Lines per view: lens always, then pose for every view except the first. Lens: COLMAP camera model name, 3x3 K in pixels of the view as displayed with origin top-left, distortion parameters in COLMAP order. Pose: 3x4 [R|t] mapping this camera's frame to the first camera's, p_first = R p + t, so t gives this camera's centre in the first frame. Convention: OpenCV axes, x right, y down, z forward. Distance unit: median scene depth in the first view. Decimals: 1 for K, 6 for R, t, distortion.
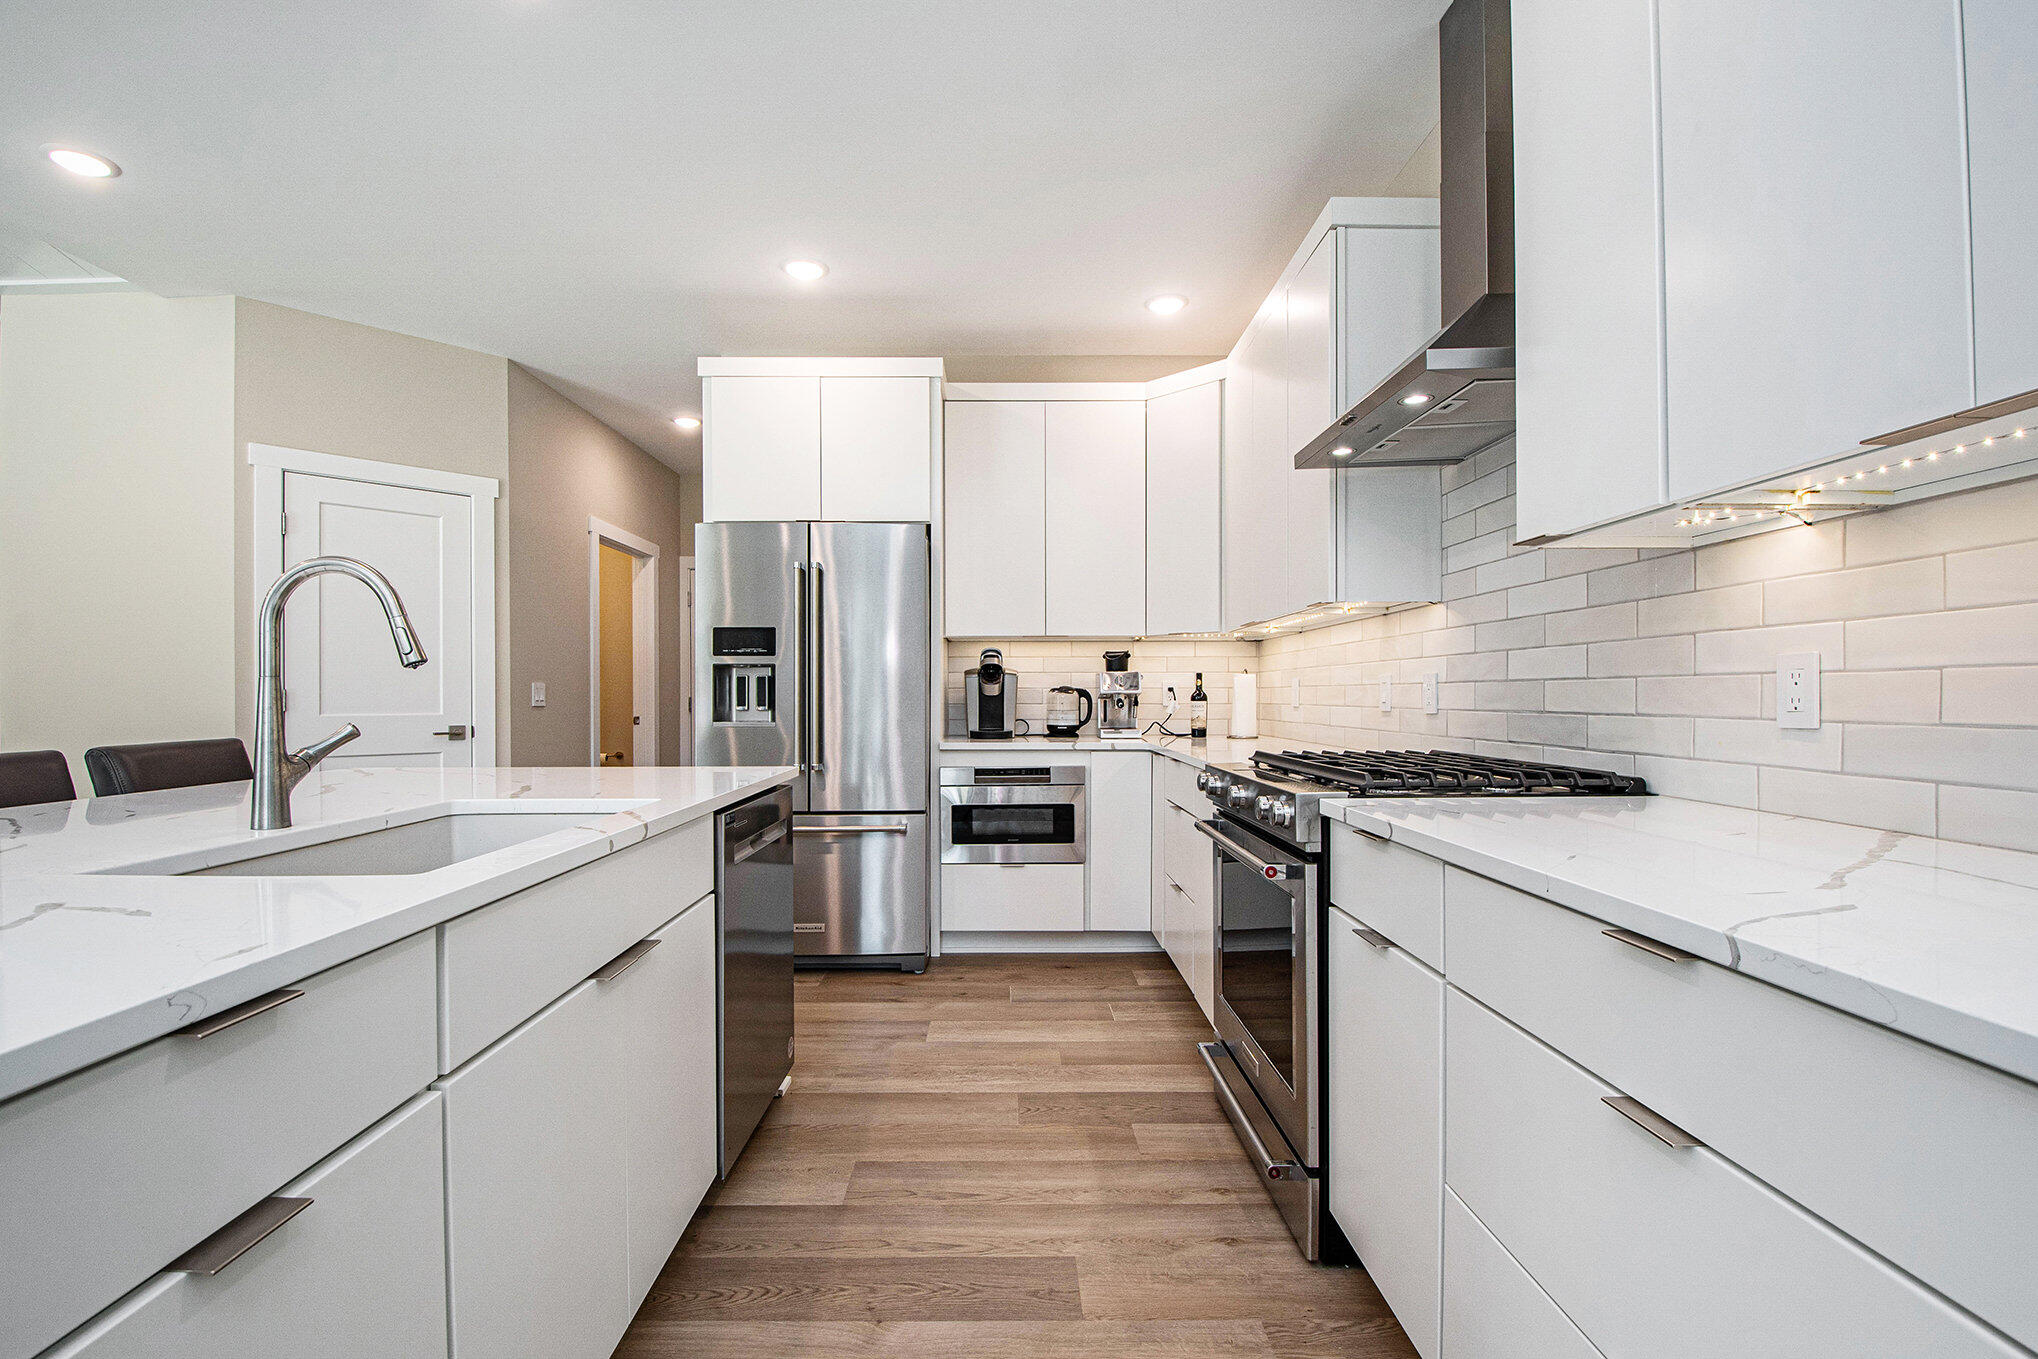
lens RADIAL K [[900.7, 0, 1011.8], [0, 900.7, 701.2], [0, 0, 1]] dist [0.015430, -0.014358]
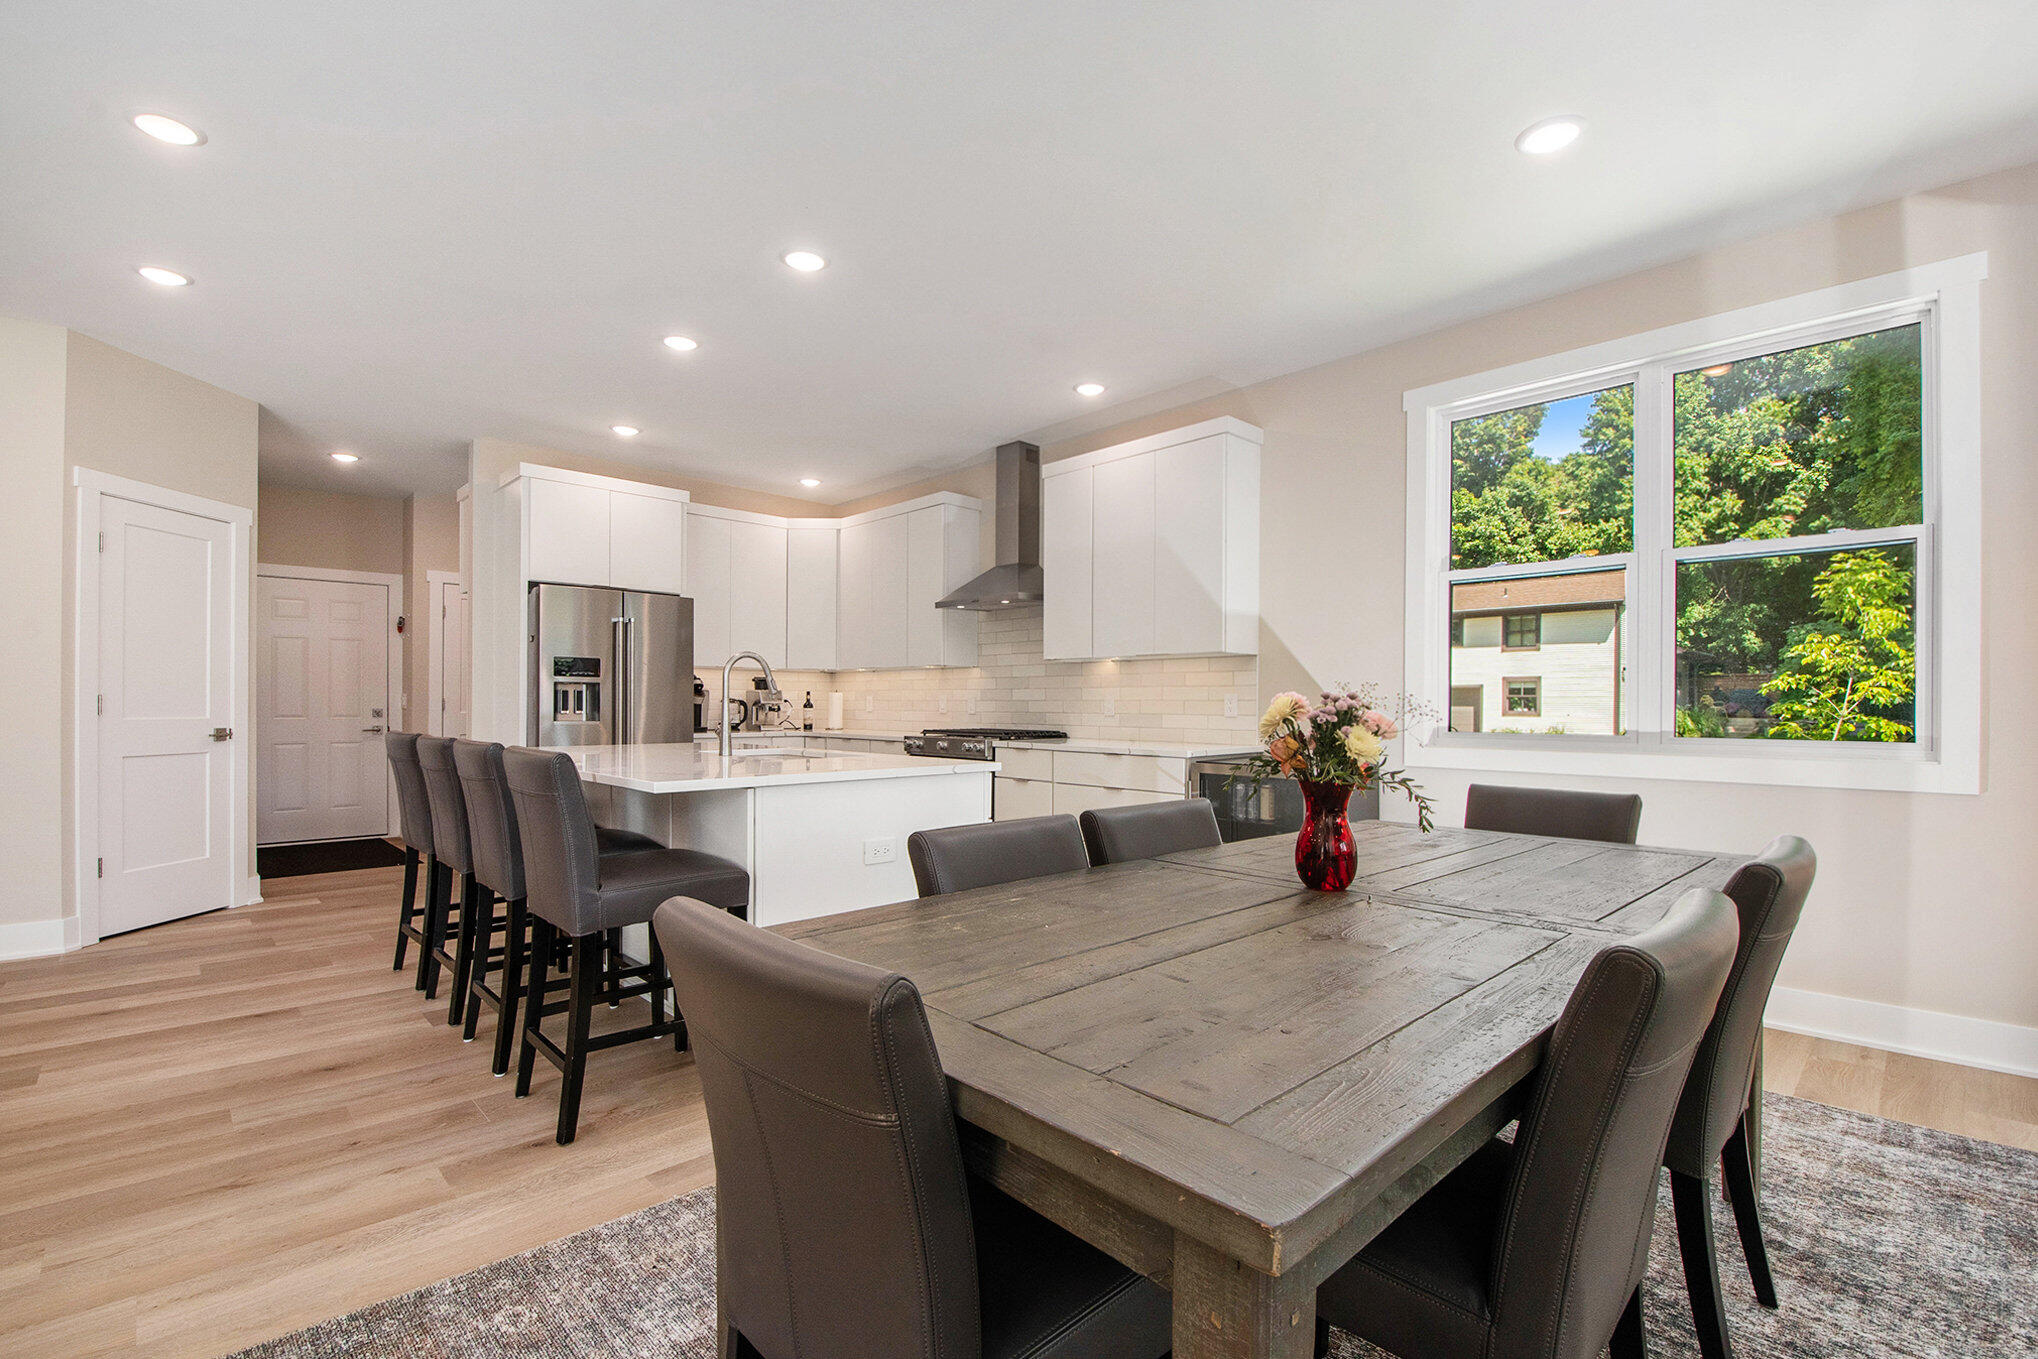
lens RADIAL K [[900.7, 0, 1011.8], [0, 900.7, 701.2], [0, 0, 1]] dist [0.015430, -0.014358]
pose [[0.723285, 0.008048, 0.690503, -0.785468], [-0.002228, 0.999954, -0.009320, 0.002272], [-0.690546, 0.005202, 0.723269, -0.558535]]
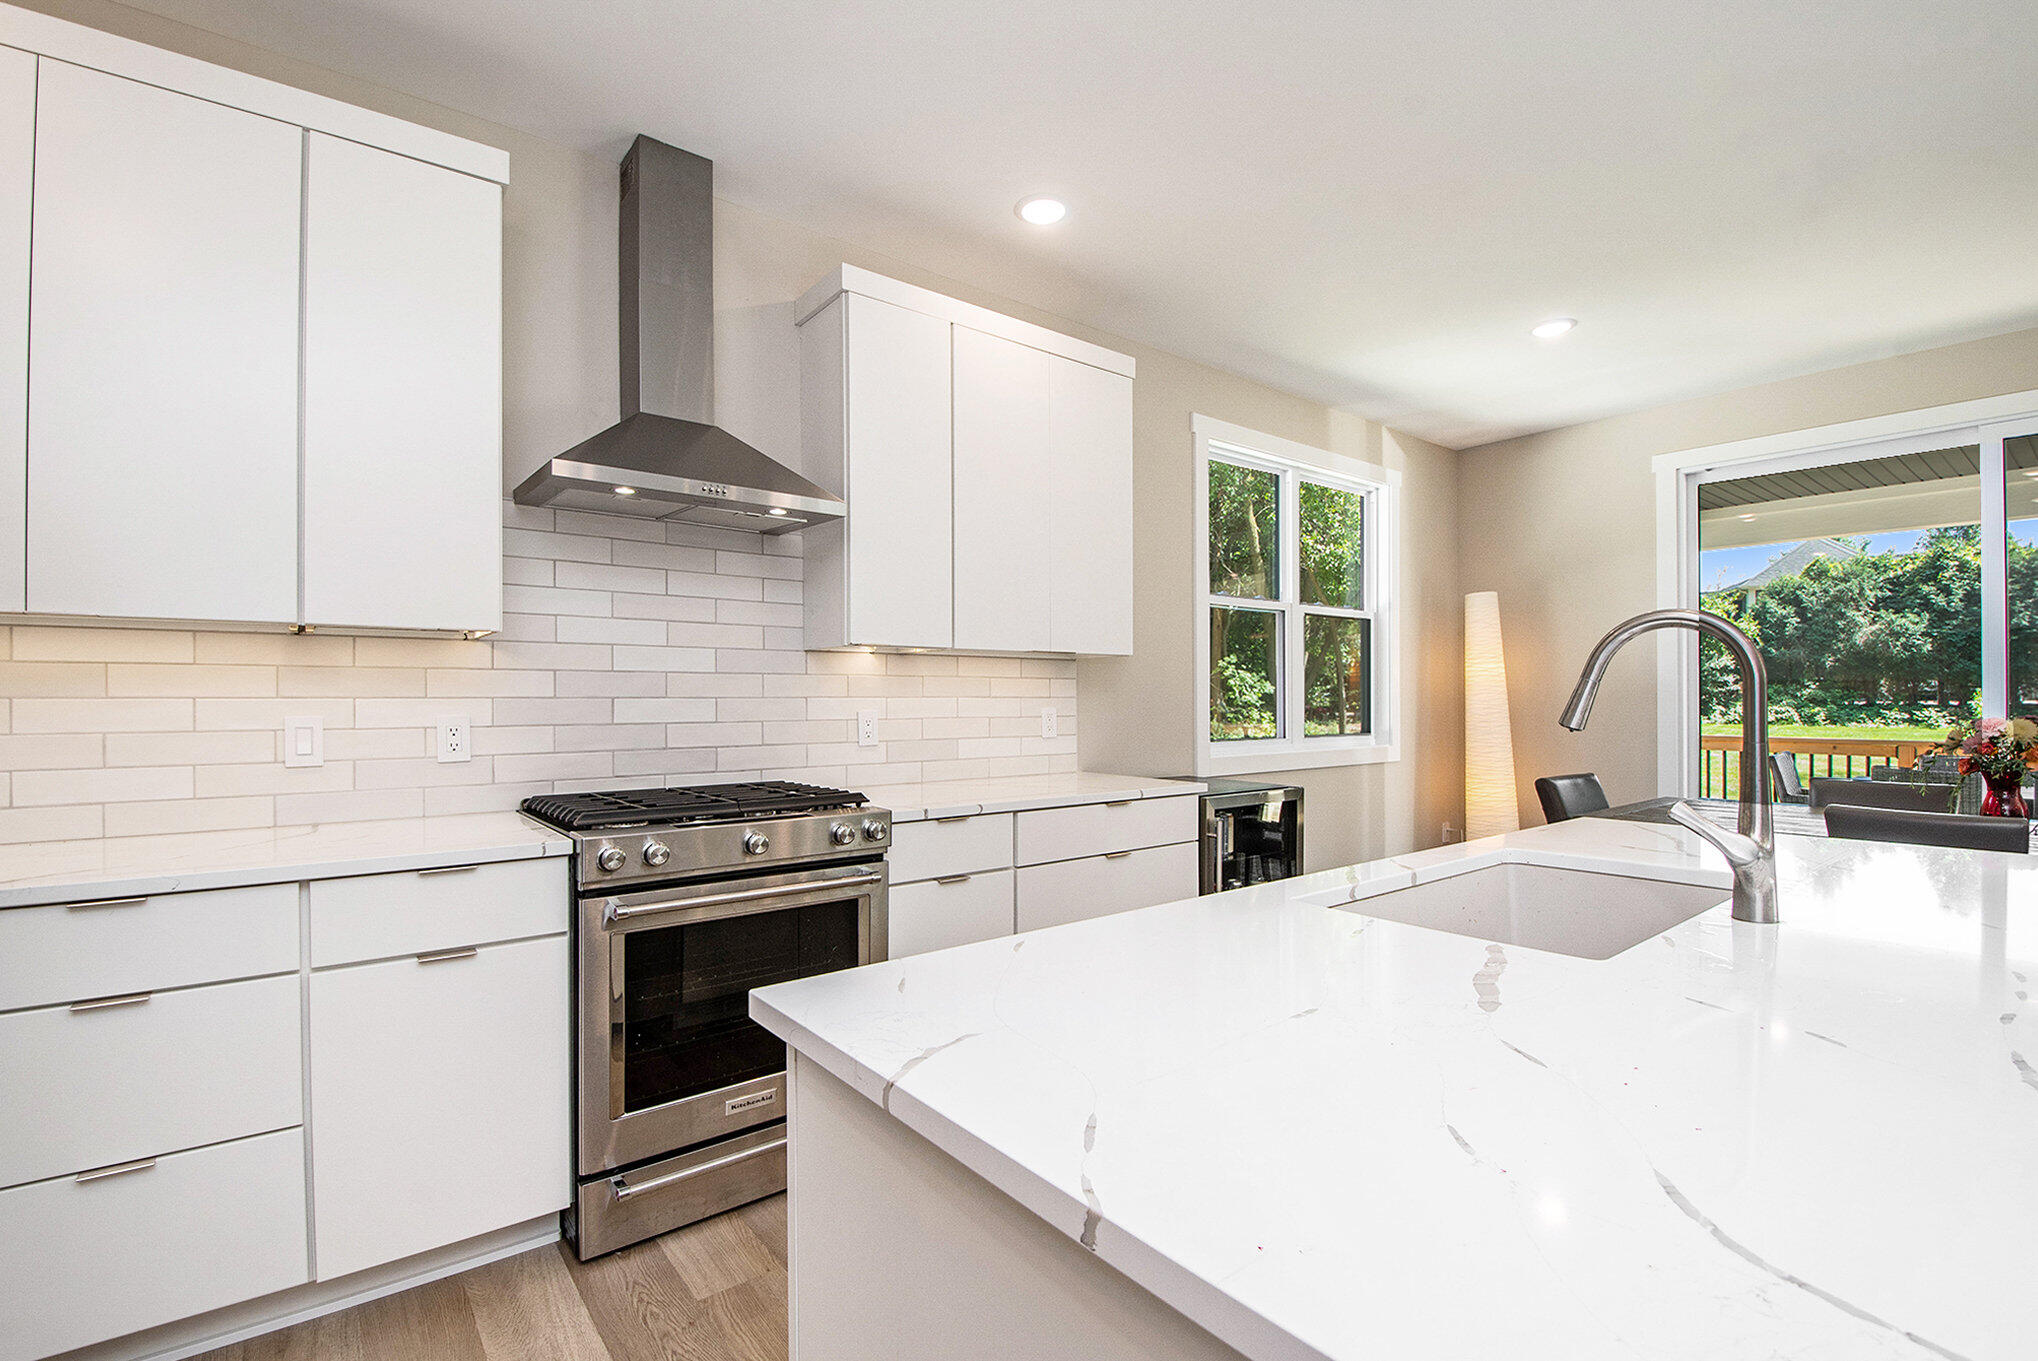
lens RADIAL K [[900.7, 0, 1011.8], [0, 900.7, 702.2], [0, 0, 1]] dist [0.015430, -0.014358]
pose [[-0.618888, 0.000780, 0.785479, -0.416430], [0.007137, 0.999964, 0.004630, -0.032415], [-0.785447, 0.008472, -0.618871, 0.813722]]
